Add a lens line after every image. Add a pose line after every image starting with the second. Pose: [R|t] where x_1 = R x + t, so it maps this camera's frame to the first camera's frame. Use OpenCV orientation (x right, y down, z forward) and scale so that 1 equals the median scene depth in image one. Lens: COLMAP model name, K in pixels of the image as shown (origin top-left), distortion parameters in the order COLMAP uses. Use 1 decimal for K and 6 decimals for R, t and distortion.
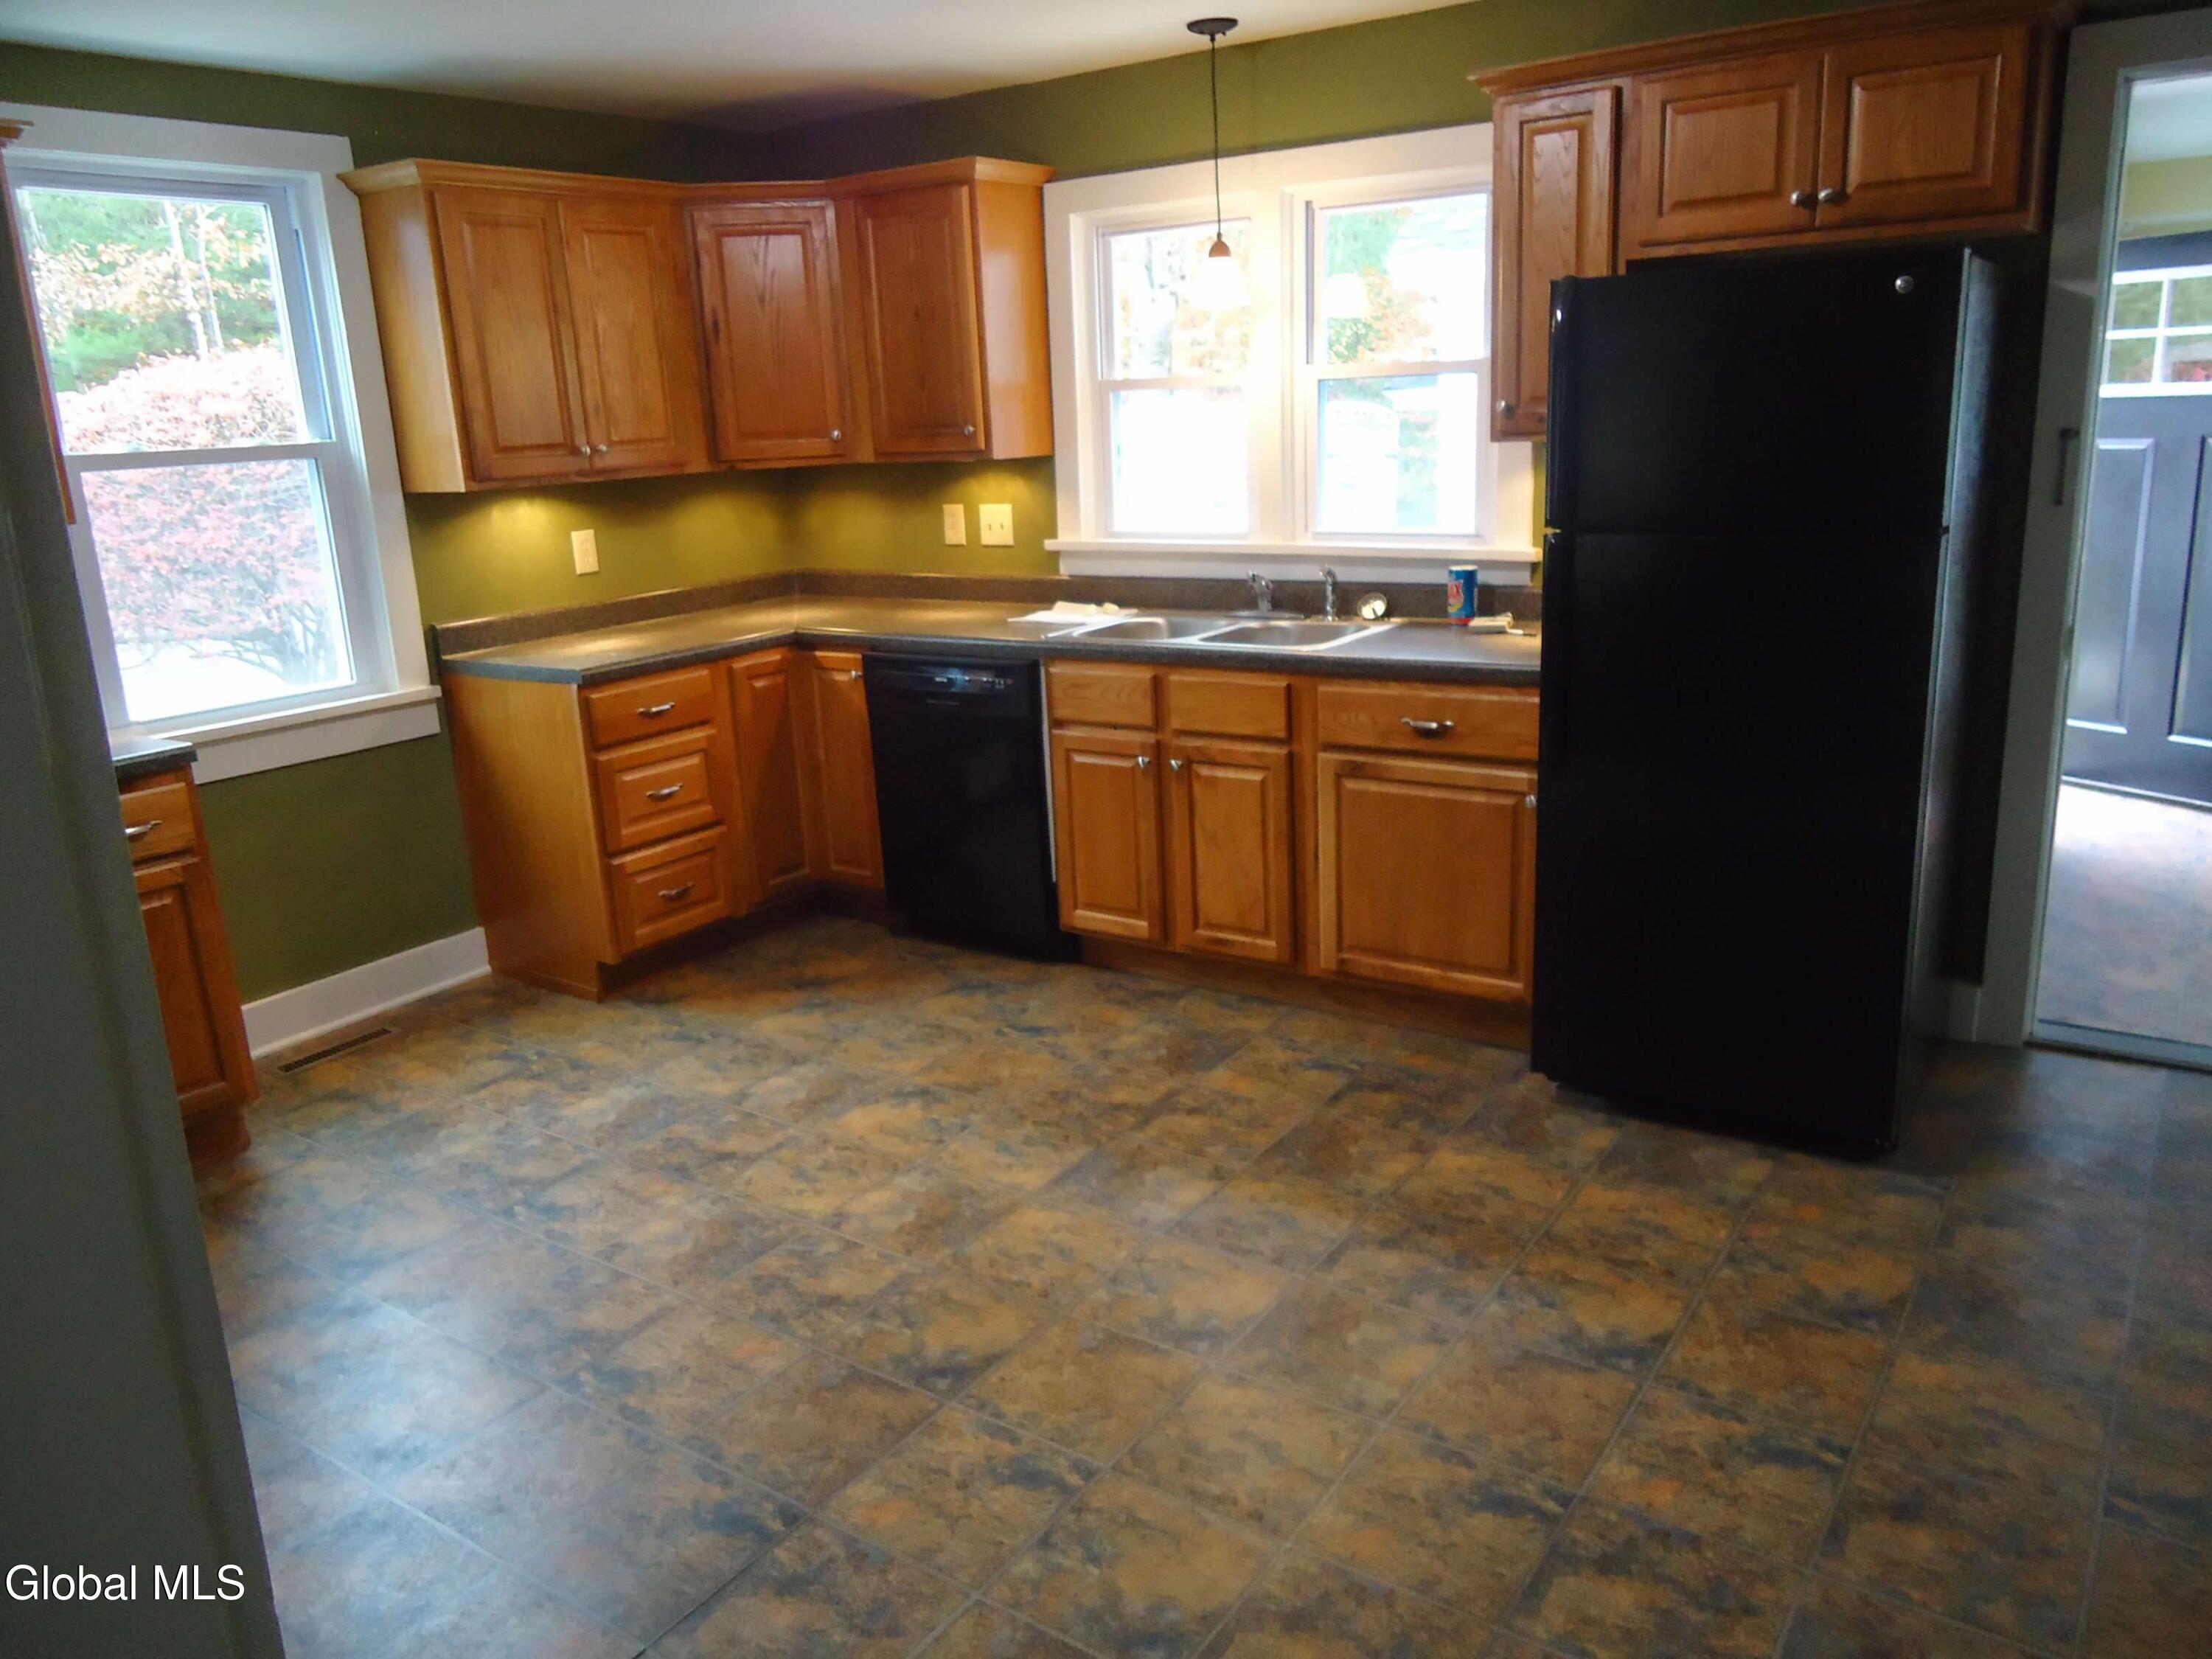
lens RADIAL K [[1613.2, 0, 1101.1], [0, 1613.2, 810.9], [0, 0, 1]] dist [-0.010300, 0.008237]
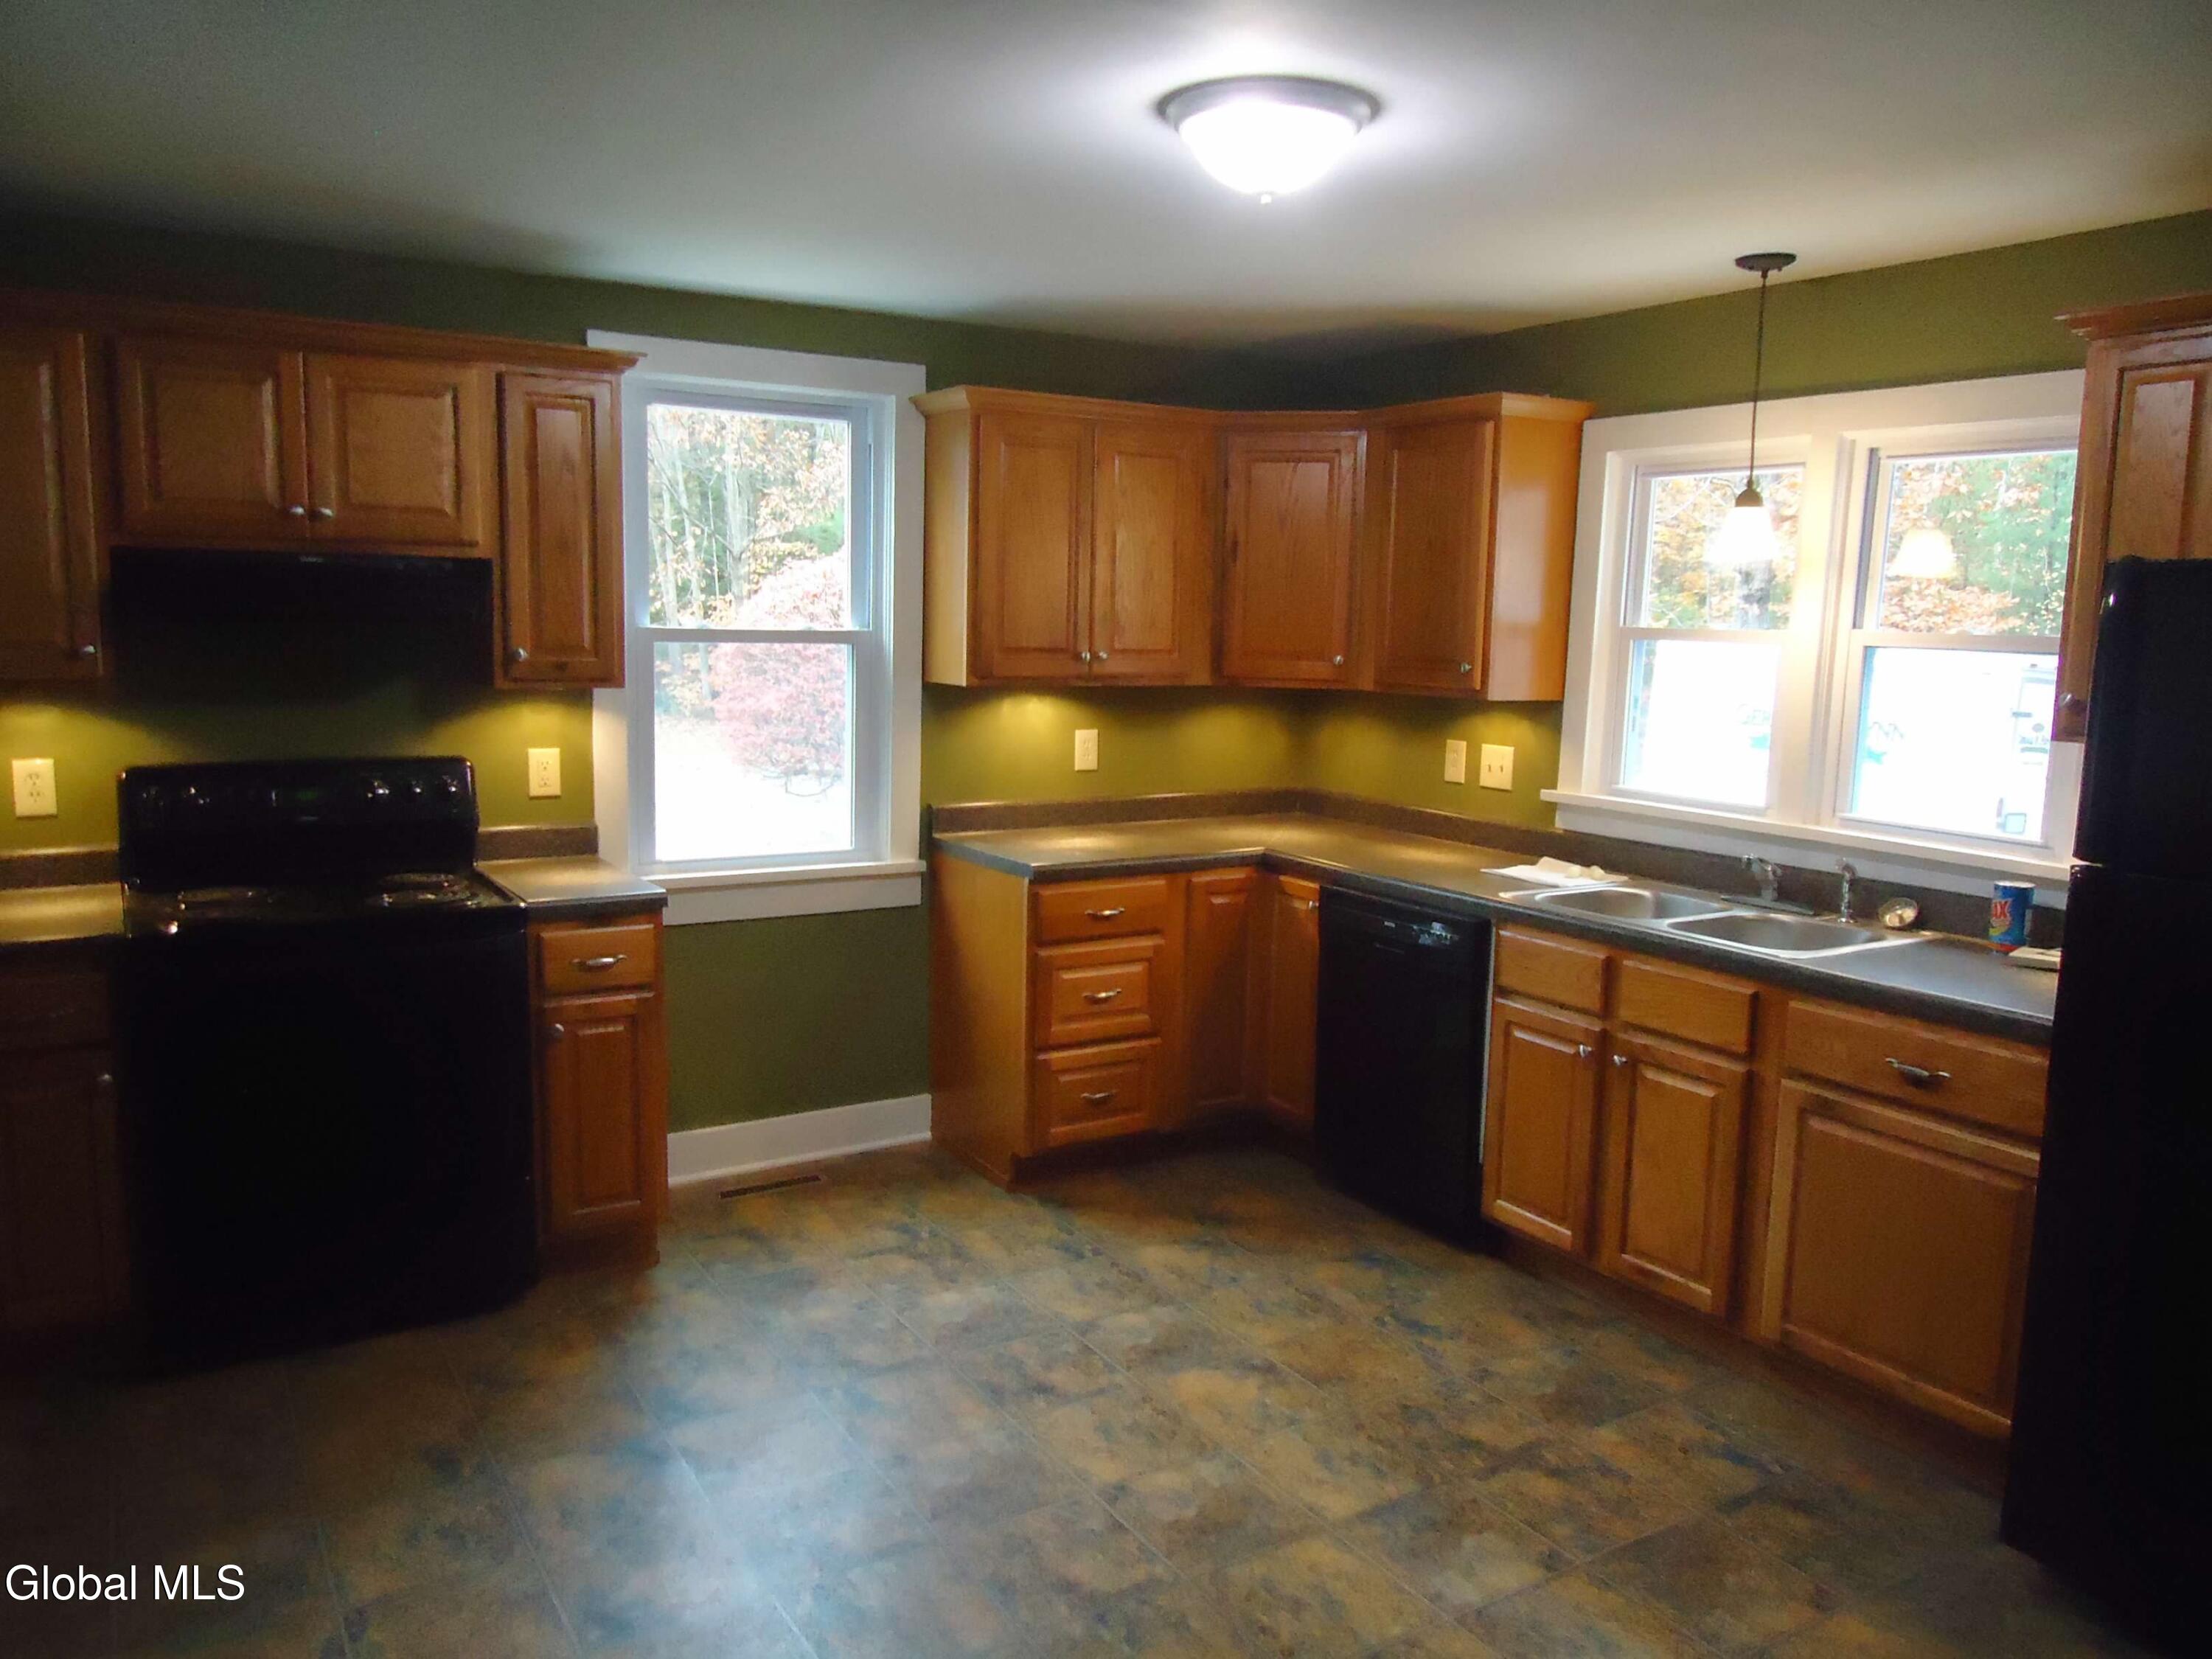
lens RADIAL K [[1613.2, 0, 1101.1], [0, 1613.2, 810.9], [0, 0, 1]] dist [-0.010300, 0.008237]
pose [[0.916571, 0.117789, -0.382130, 0.105220], [-0.163056, 0.982666, -0.088204, -0.038325], [0.365116, 0.143153, 0.919890, 0.065479]]
